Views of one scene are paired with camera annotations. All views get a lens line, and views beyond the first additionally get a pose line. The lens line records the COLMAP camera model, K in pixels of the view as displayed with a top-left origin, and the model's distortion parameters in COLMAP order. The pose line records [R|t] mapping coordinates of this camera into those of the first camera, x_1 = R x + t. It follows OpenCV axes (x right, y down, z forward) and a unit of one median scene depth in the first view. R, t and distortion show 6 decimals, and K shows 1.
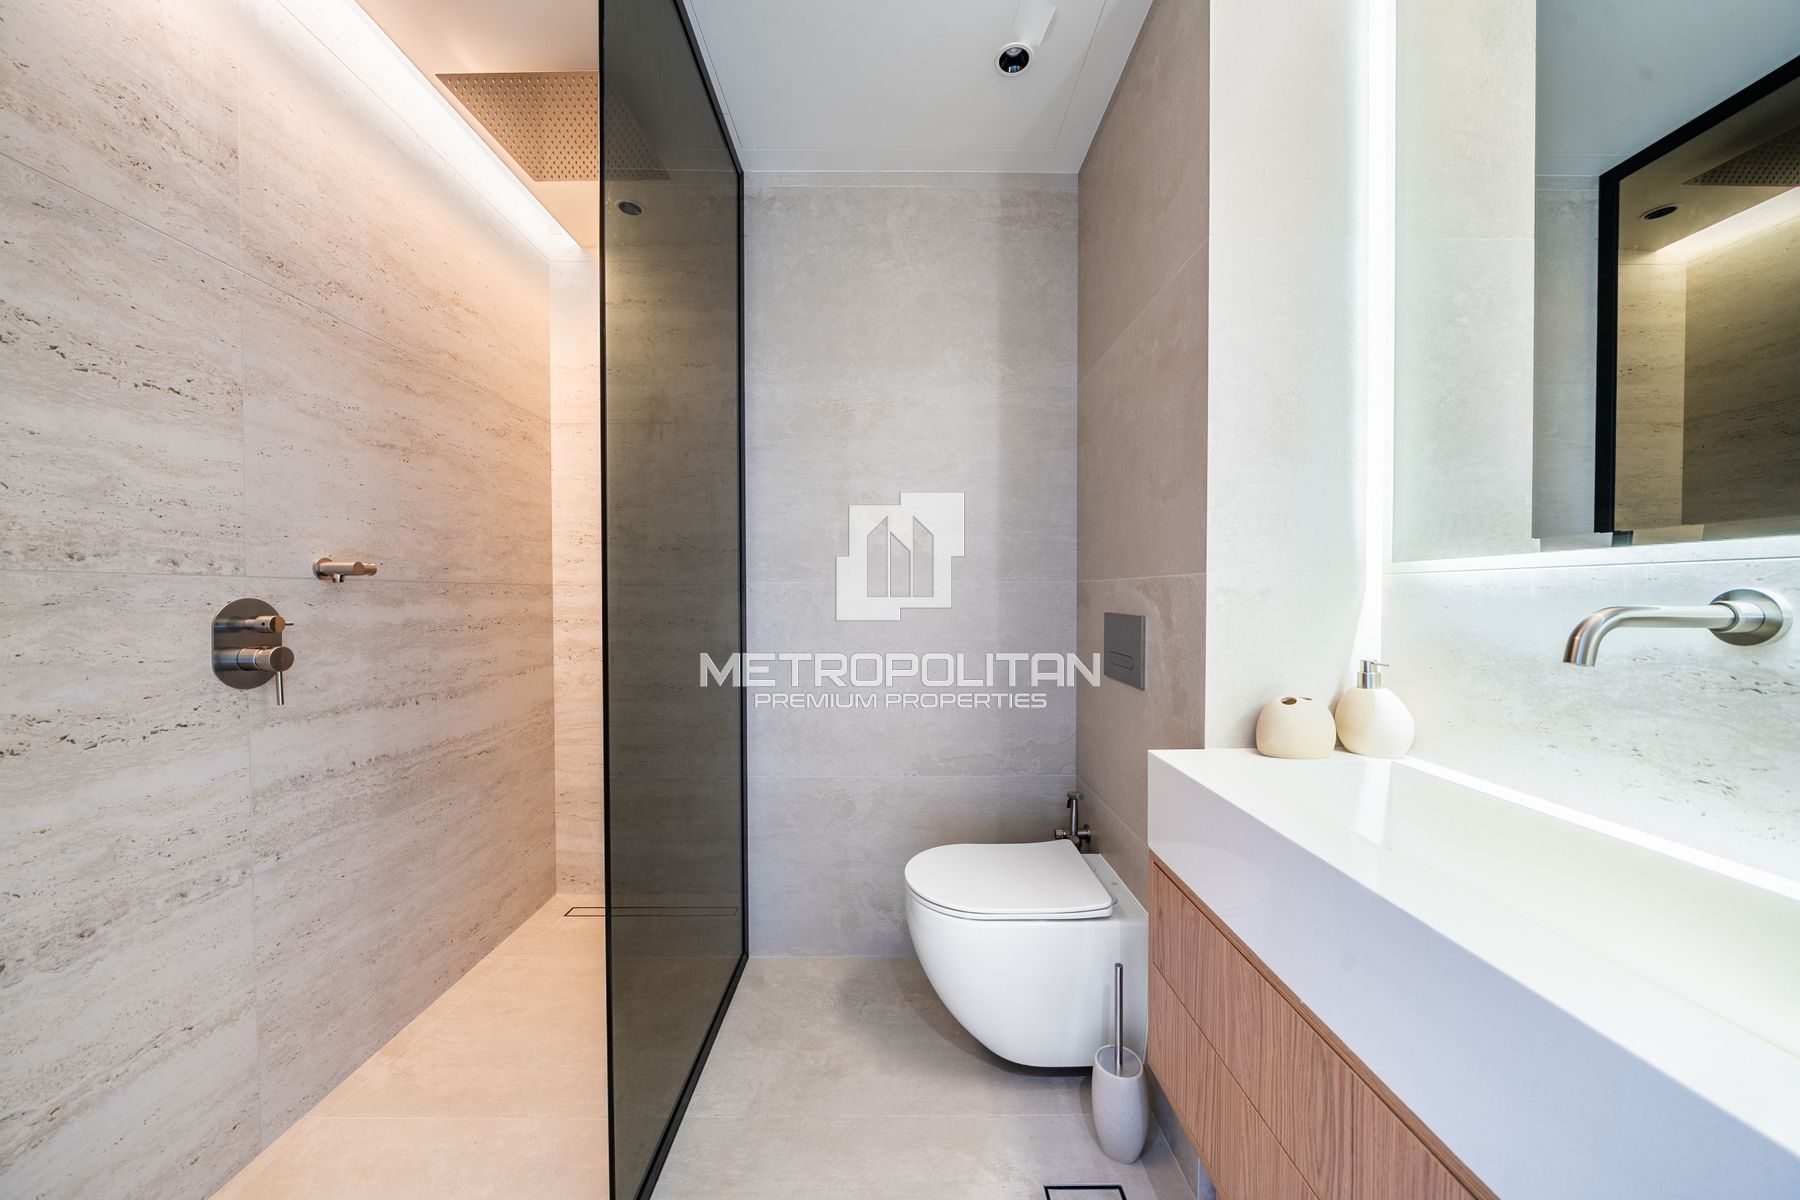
lens RADIAL K [[621.5, 0, 901.0], [0, 621.5, 600.7], [0, 0, 1]] dist [-0.005047, 0.000304]
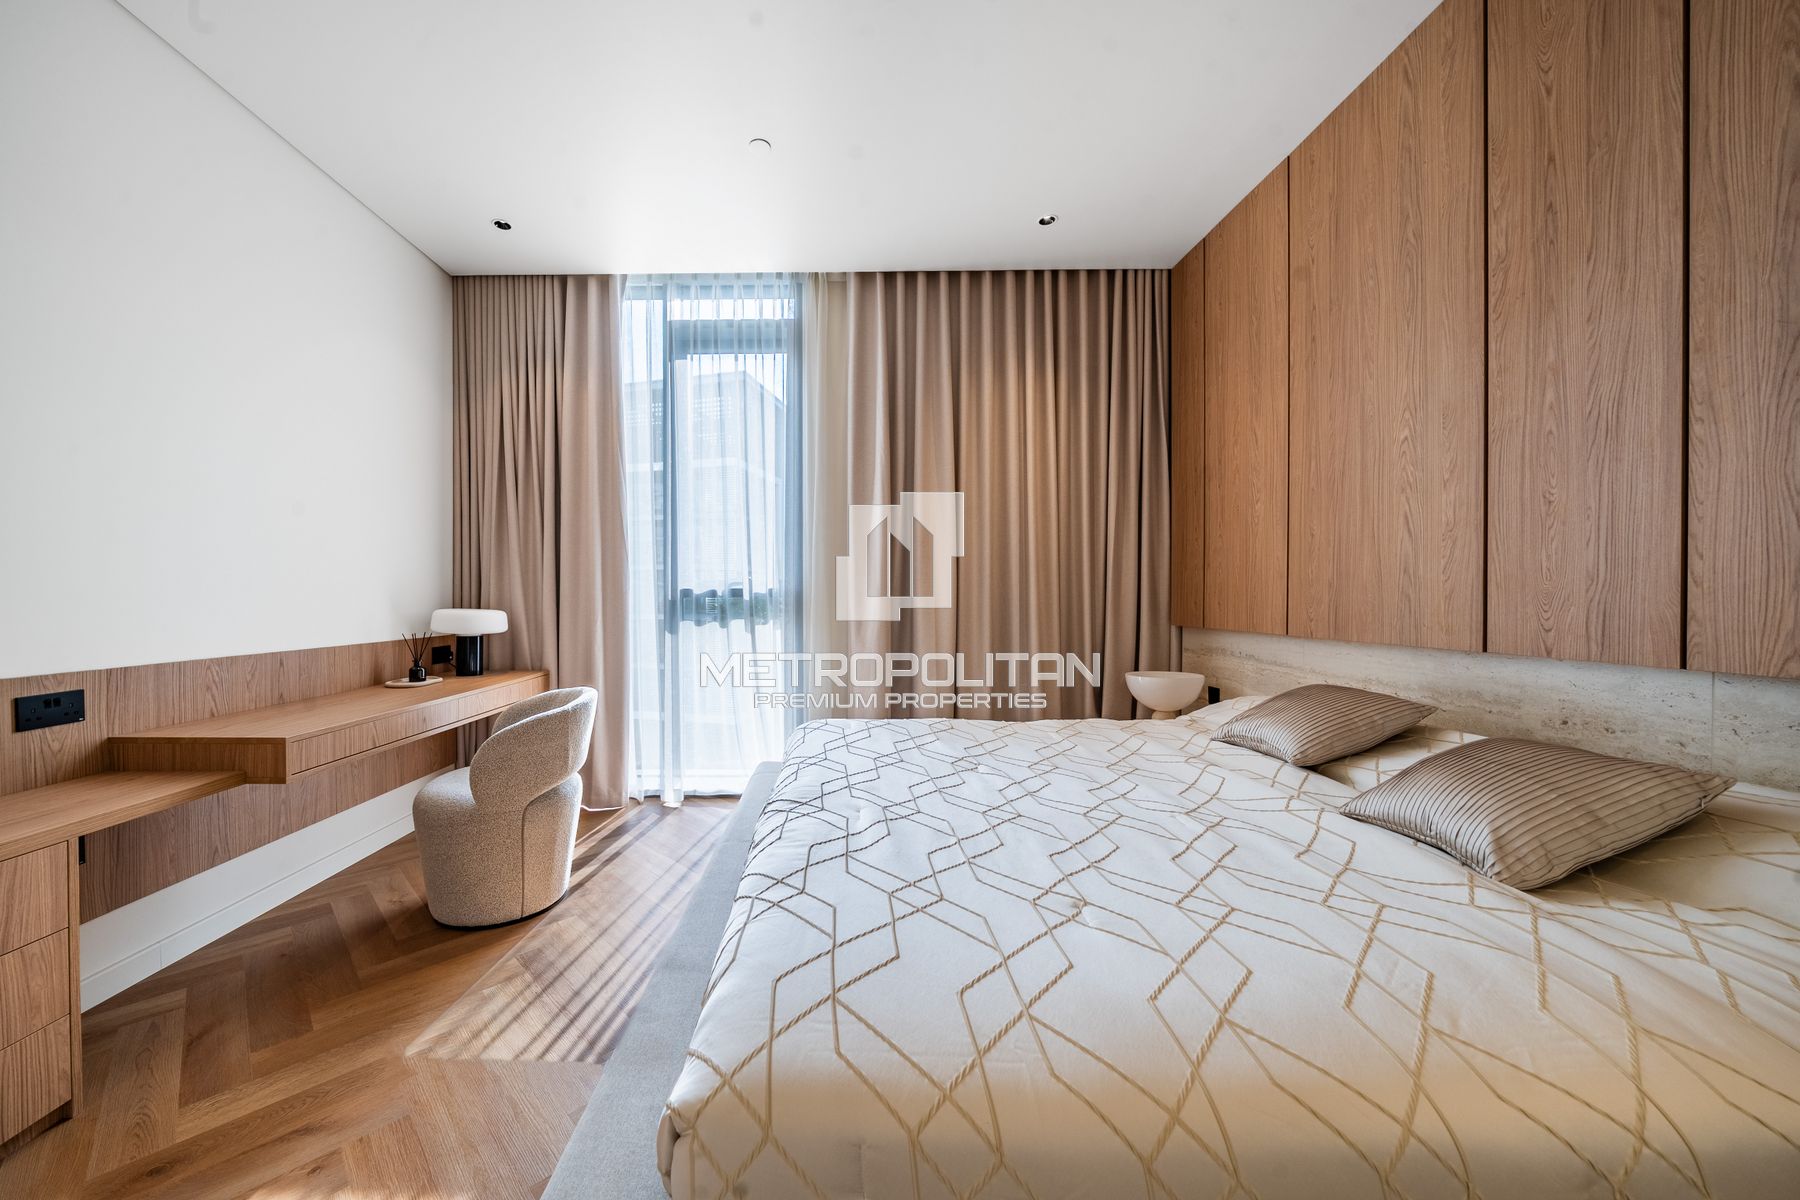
lens RADIAL K [[621.5, 0, 883.7], [0, 621.5, 599.6], [0, 0, 1]] dist [-0.005047, 0.000304]
pose [[-0.997389, 0.007667, -0.071810, 0.753558], [0.006952, 0.999924, 0.010201, -0.563892], [0.071882, 0.009675, -0.997366, 3.181276]]
